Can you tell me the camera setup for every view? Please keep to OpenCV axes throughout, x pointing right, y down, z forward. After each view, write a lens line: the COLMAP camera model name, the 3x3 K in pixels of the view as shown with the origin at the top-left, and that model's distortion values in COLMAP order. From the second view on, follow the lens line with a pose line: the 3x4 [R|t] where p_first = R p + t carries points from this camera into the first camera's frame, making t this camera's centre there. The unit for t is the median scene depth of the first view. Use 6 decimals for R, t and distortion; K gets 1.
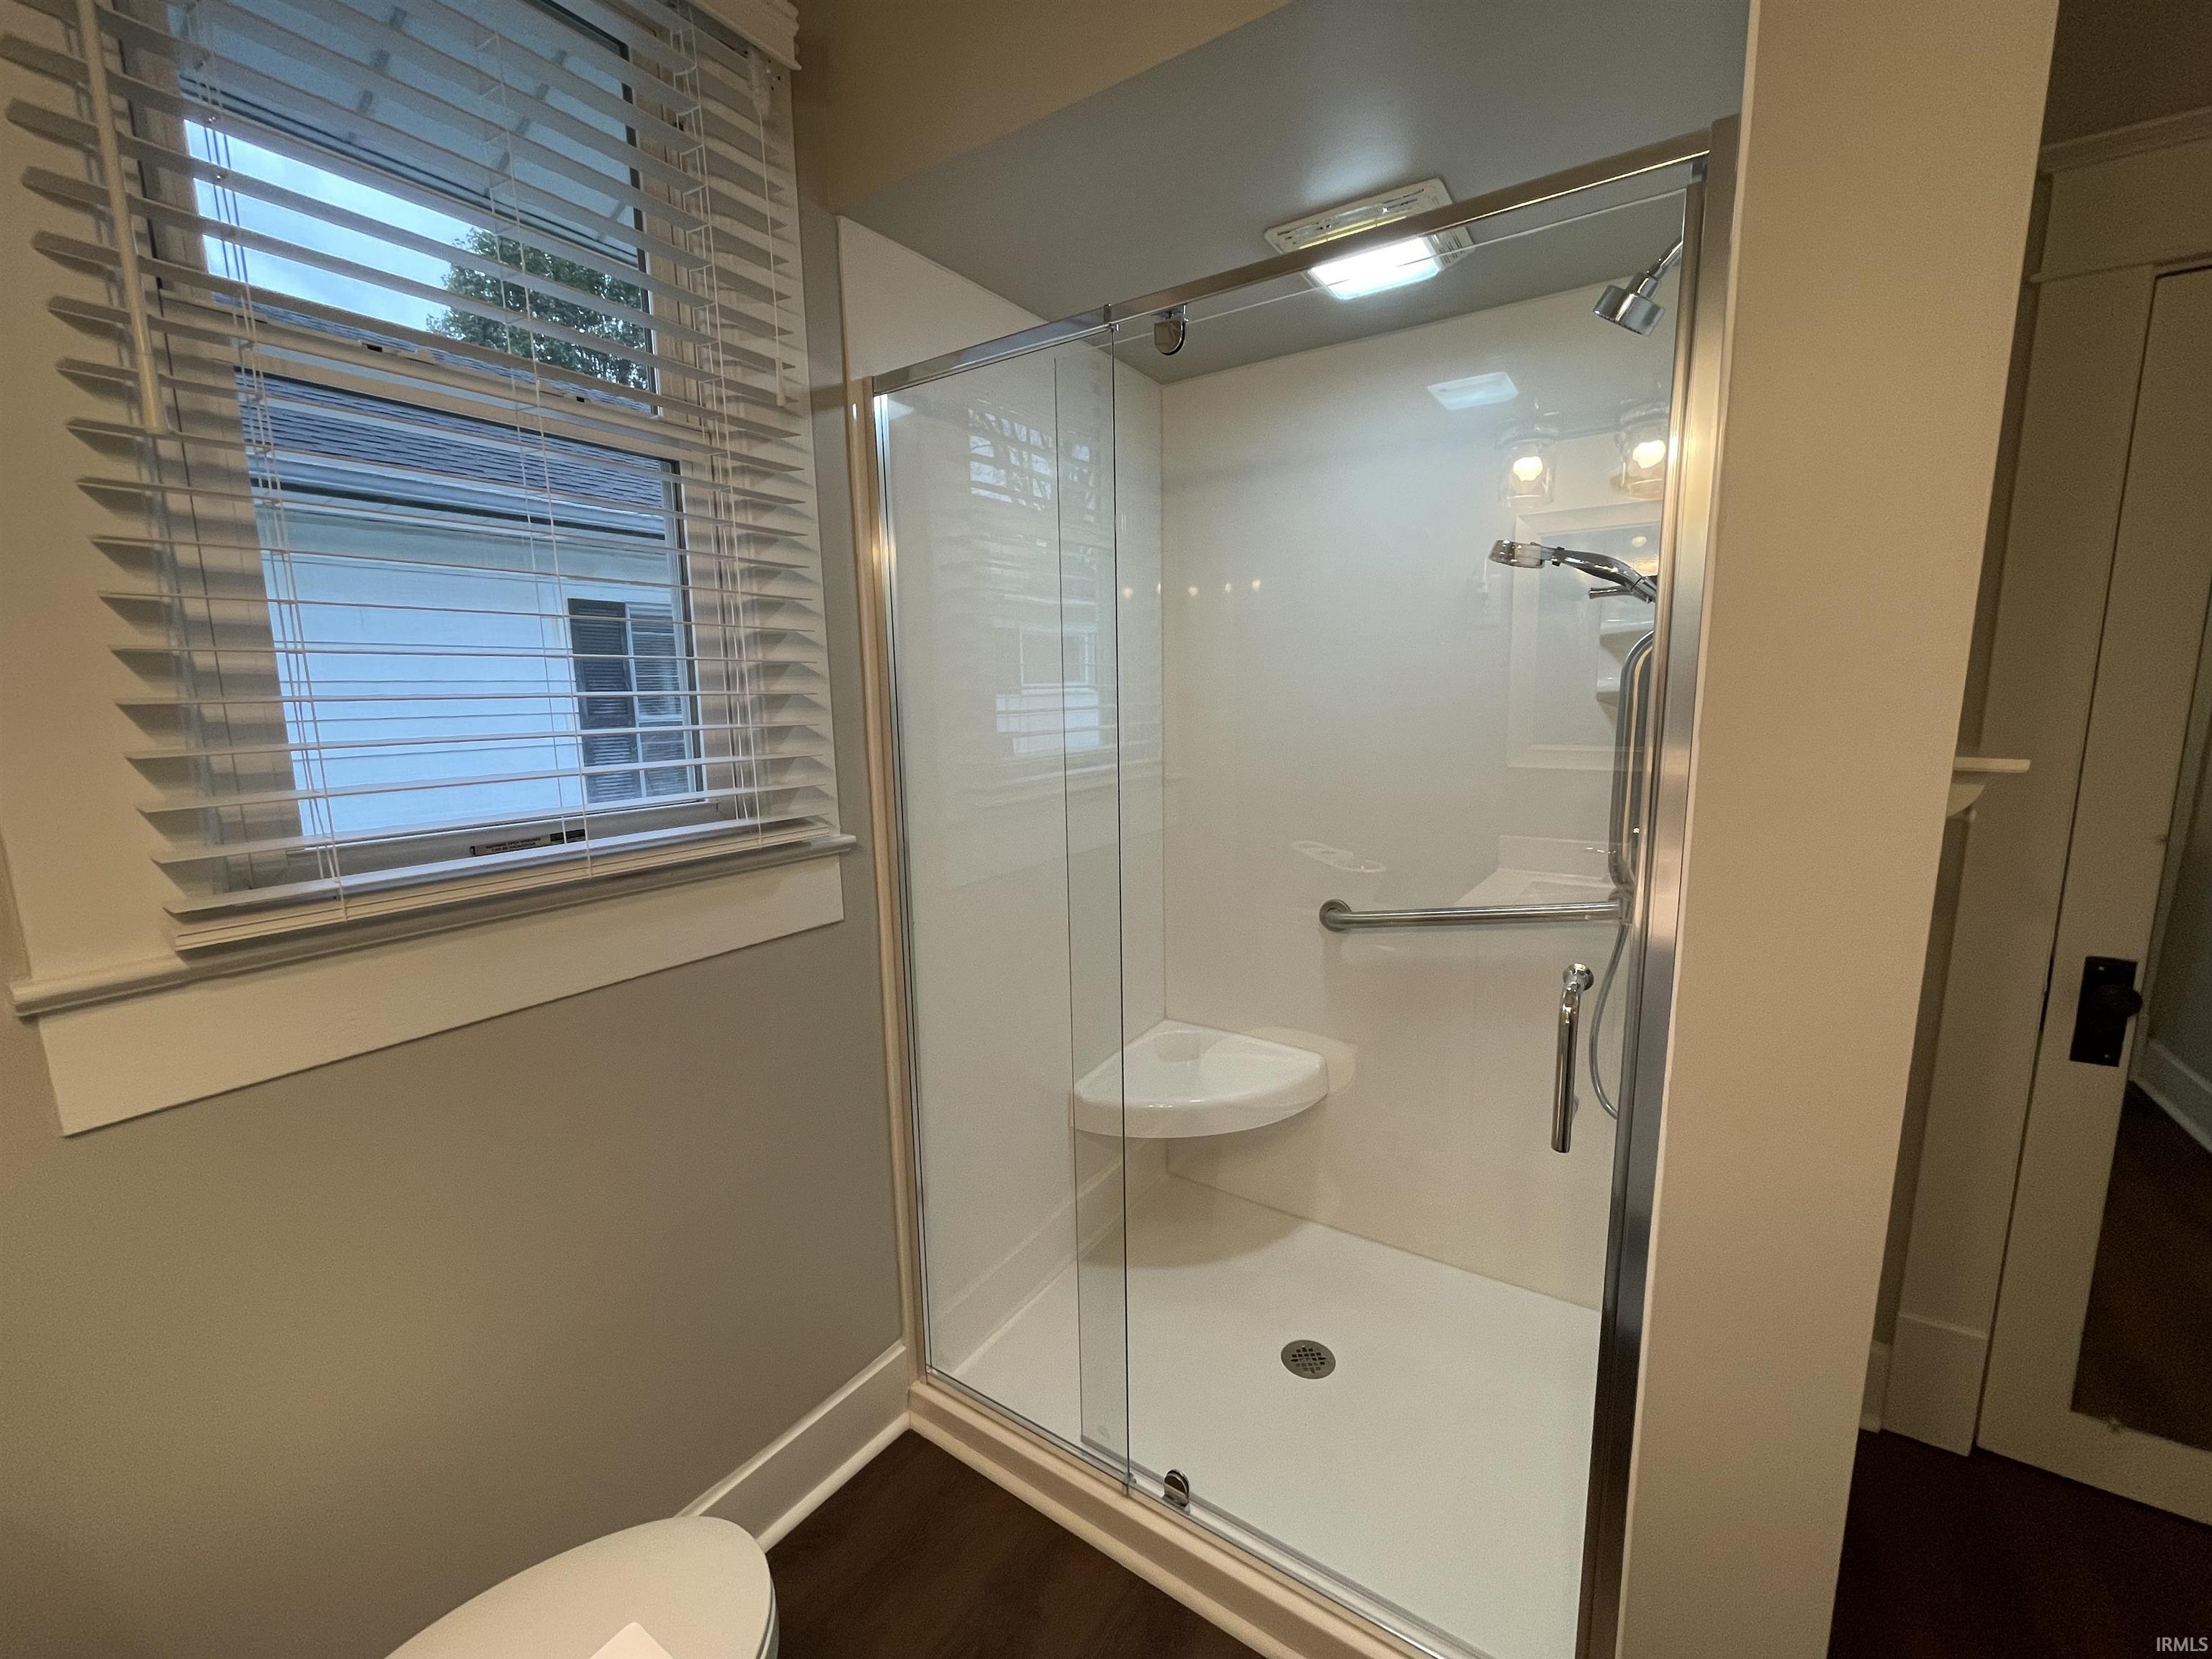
lens RADIAL K [[889.0, 0, 1106.0], [0, 889.0, 829.5], [0, 0, 1]] dist [-0.005220, 0.000236]
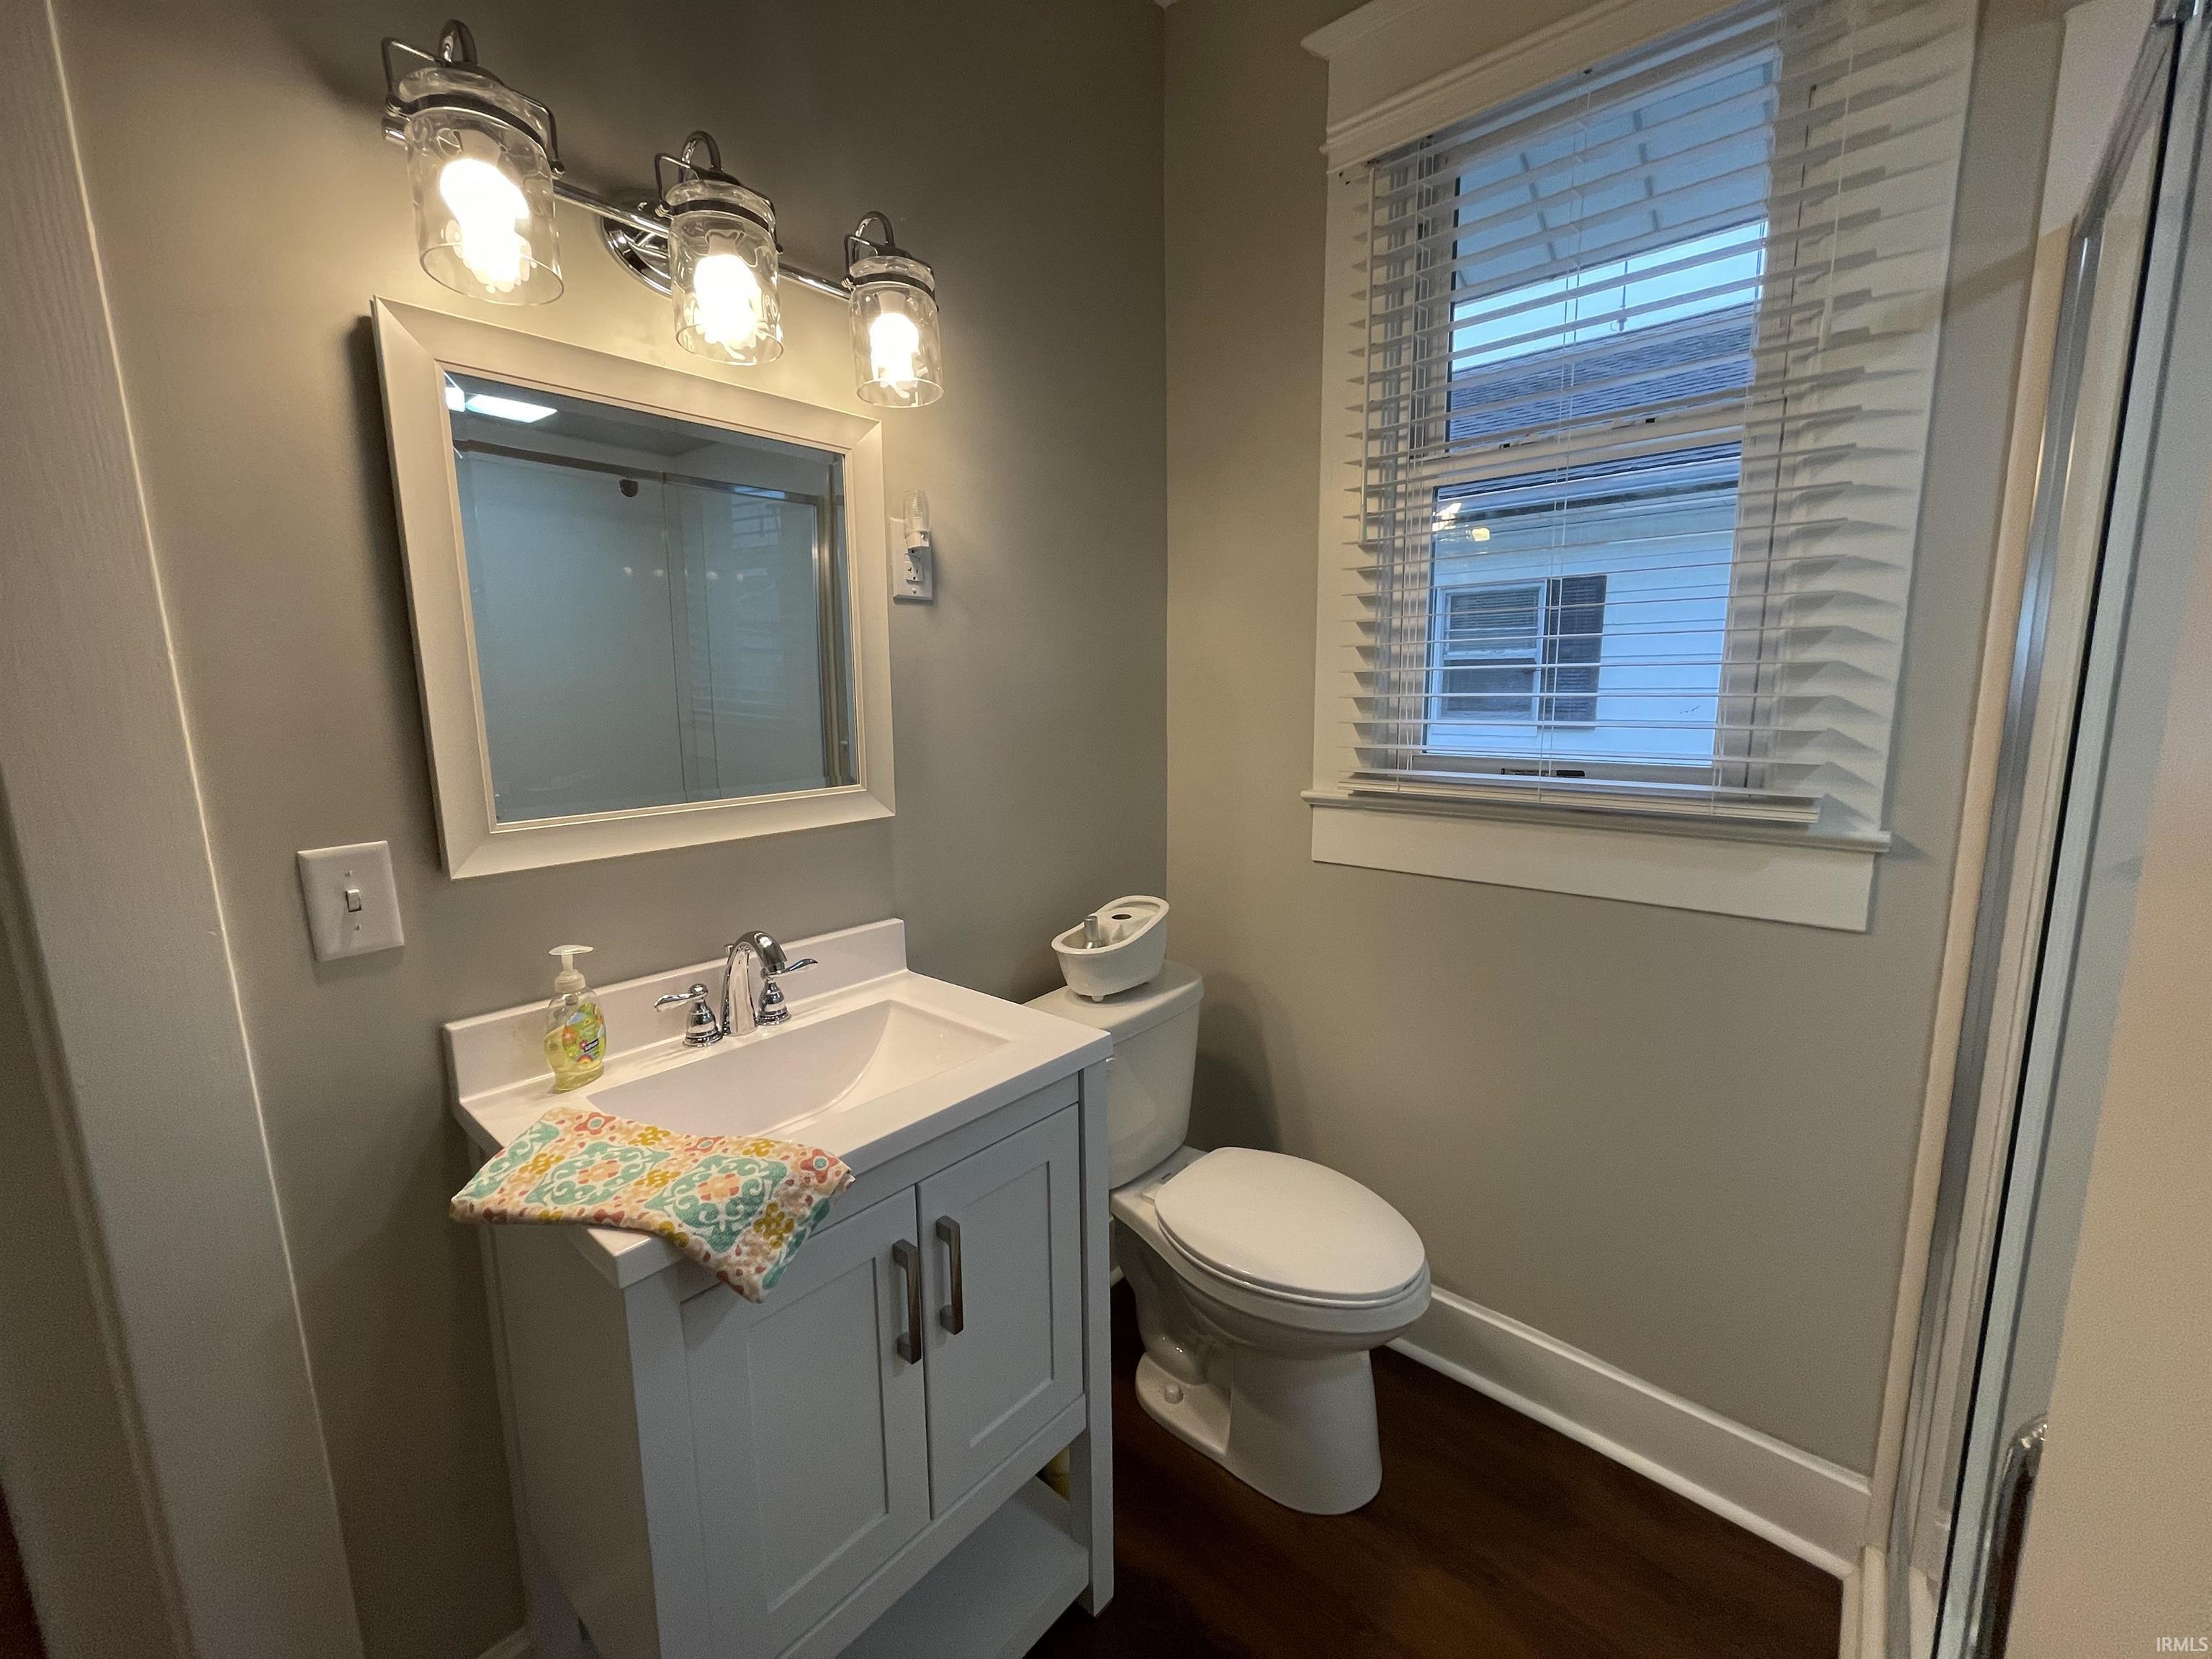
lens RADIAL K [[911.5, 0, 1106.0], [0, 911.5, 829.5], [0, 0, 1]] dist [0.020170, 0.000109]
pose [[-0.131740, 0.179004, -0.974988, 0.882288], [-0.139650, 0.970400, 0.197031, -0.090137], [0.981398, 0.162114, -0.102843, 0.511963]]
